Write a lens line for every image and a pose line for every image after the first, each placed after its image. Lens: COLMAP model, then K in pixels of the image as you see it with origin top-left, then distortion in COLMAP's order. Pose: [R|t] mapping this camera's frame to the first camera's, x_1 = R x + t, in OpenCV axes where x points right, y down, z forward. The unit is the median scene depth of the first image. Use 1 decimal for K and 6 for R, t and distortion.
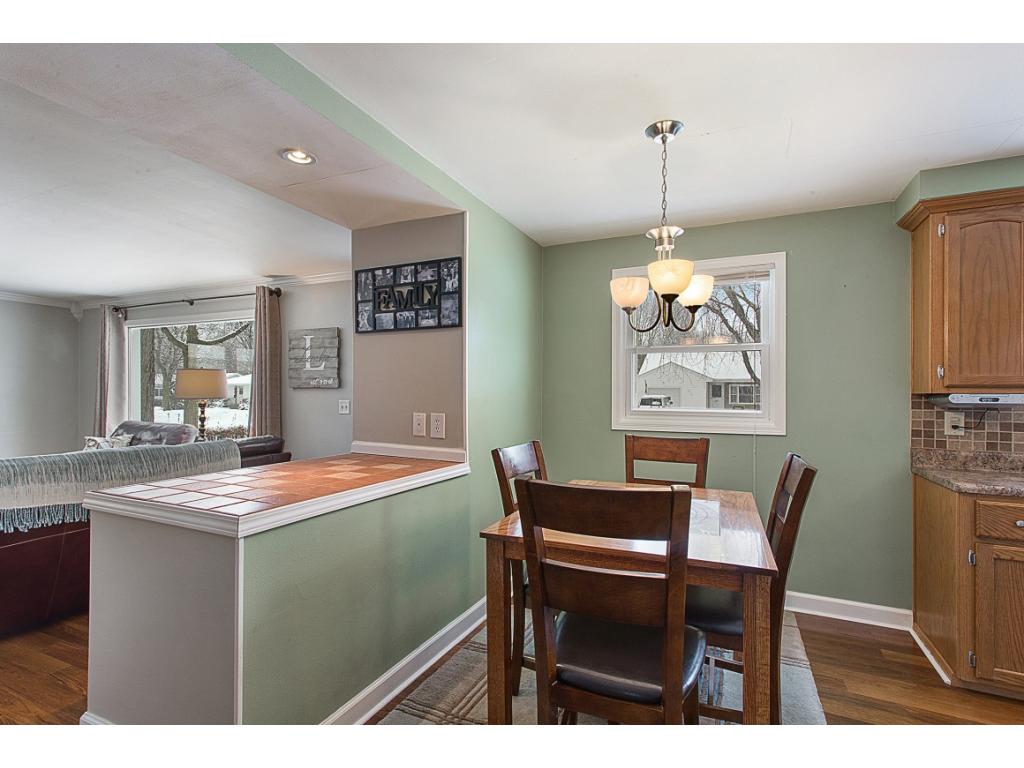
lens RADIAL K [[496.6, 0, 512.1], [0, 496.6, 389.0], [0, 0, 1]] dist [0.002087, 0.000913]
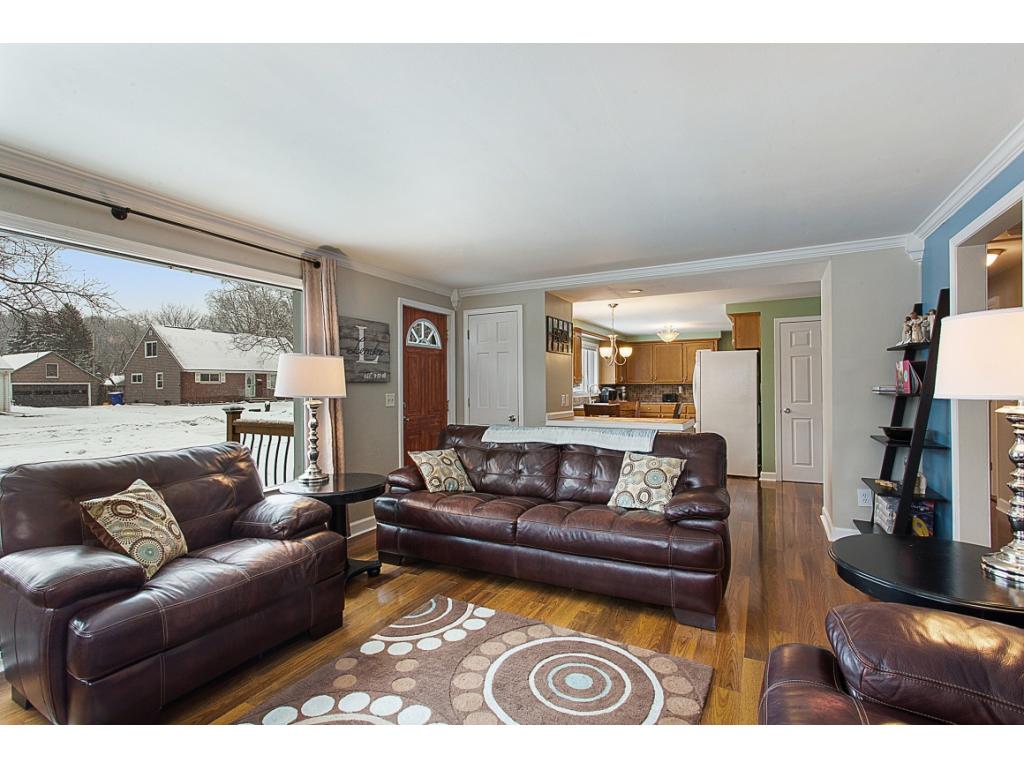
lens RADIAL K [[496.6, 0, 510.5], [0, 496.6, 383.4], [0, 0, 1]] dist [0.002087, 0.000913]
pose [[0.046707, -0.006352, 0.998888, -1.288914], [-0.004316, 0.999969, 0.006560, -0.006644], [-0.998899, -0.004617, 0.046678, 0.652833]]
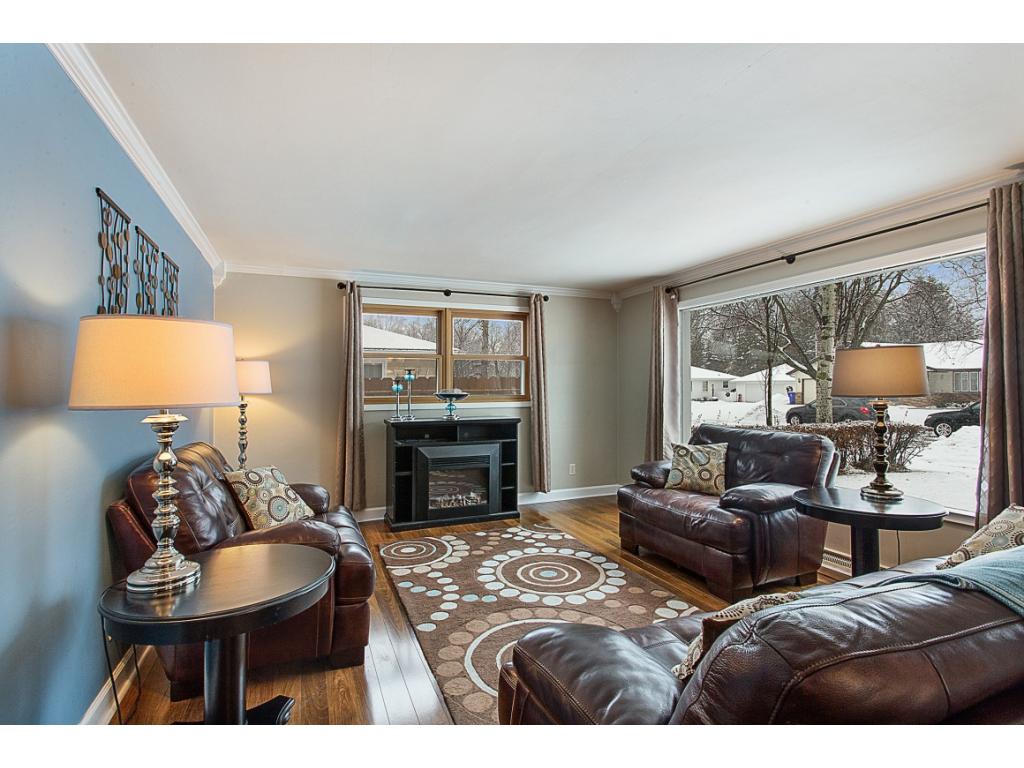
lens RADIAL K [[496.6, 0, 510.8], [0, 496.6, 385.3], [0, 0, 1]] dist [0.002087, 0.000913]
pose [[0.737036, -0.010713, -0.675768, -0.541763], [0.009468, 0.999940, -0.005526, 0.005486], [0.675787, -0.002325, 0.737094, 0.248300]]
